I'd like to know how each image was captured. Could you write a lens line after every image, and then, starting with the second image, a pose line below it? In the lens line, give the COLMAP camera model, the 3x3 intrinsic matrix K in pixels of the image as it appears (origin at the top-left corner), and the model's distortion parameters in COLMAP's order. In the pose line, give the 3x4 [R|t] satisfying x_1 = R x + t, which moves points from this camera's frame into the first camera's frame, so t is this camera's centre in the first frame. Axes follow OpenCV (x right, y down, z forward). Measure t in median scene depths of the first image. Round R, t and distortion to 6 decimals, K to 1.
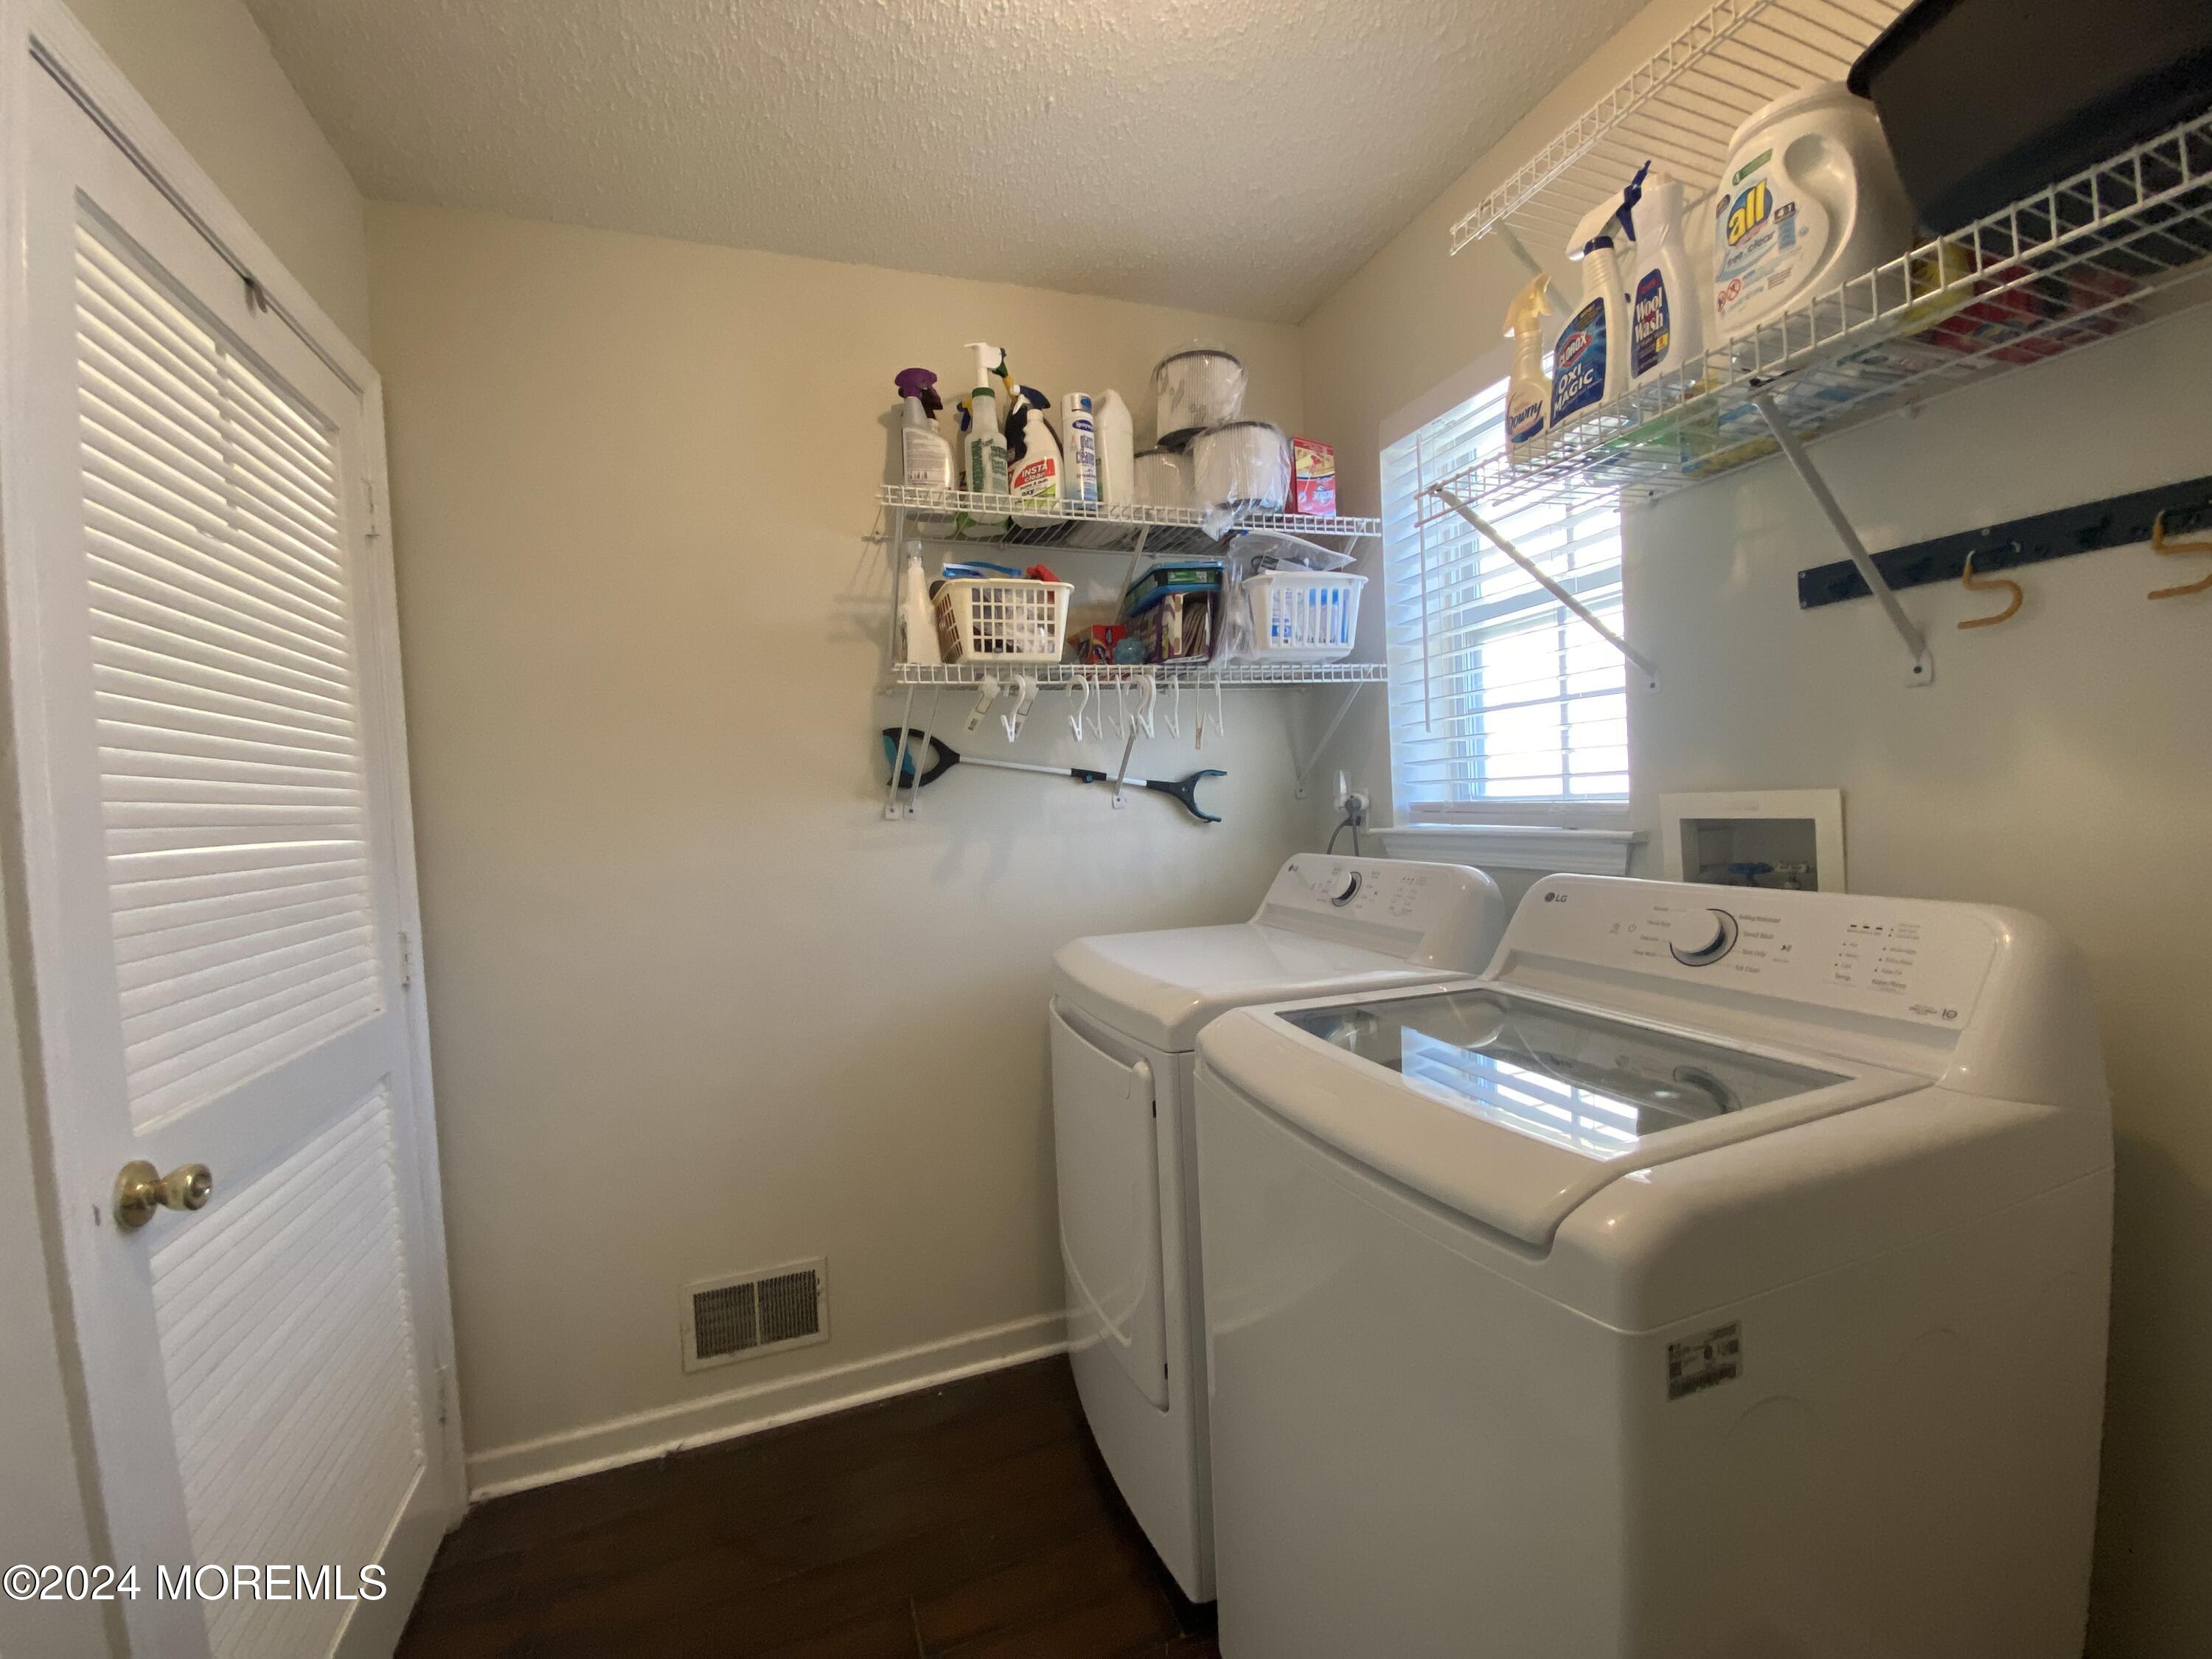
lens RADIAL K [[888.3, 0, 1106.0], [0, 888.3, 829.5], [0, 0, 1]] dist [-0.000408, -0.015090]
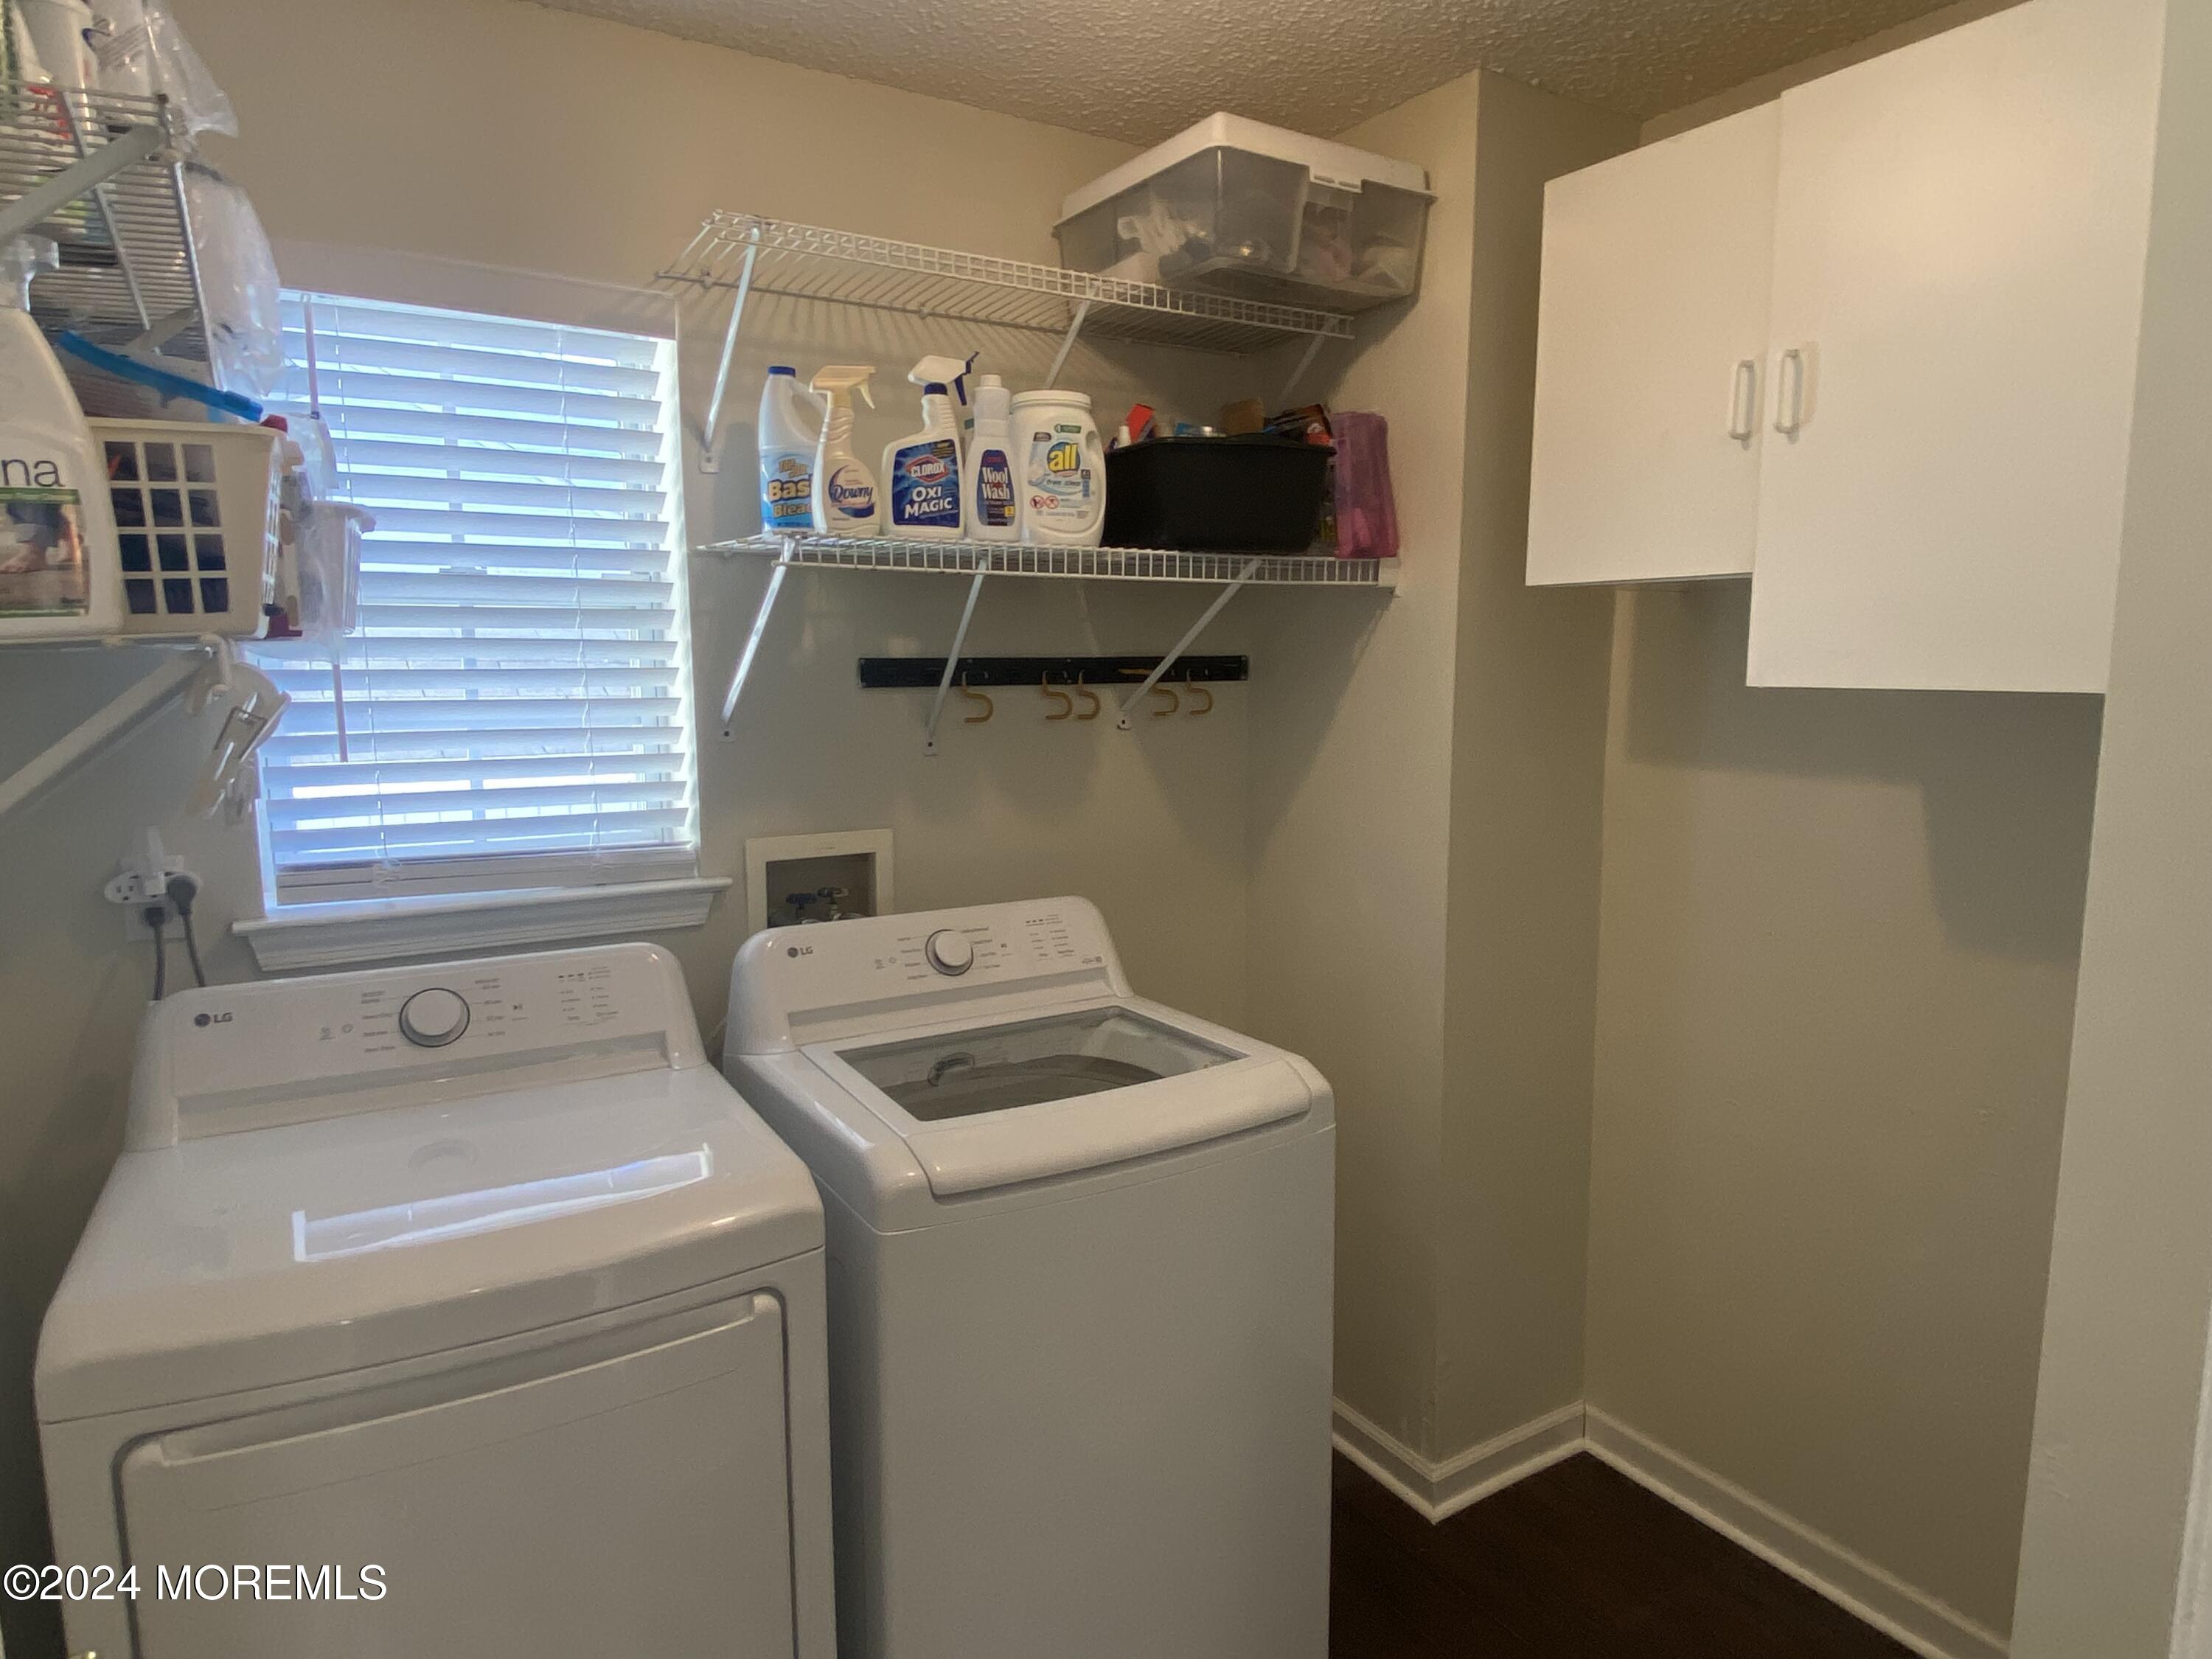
lens RADIAL K [[1297.9, 0, 1106.0], [0, 1297.9, 829.5], [0, 0, 1]] dist [0.000881, 0.000007]
pose [[-0.209341, -0.079038, 0.974643, -1.326102], [0.043472, 0.994990, 0.090026, -0.240347], [-0.976876, 0.061216, -0.204856, 1.266679]]
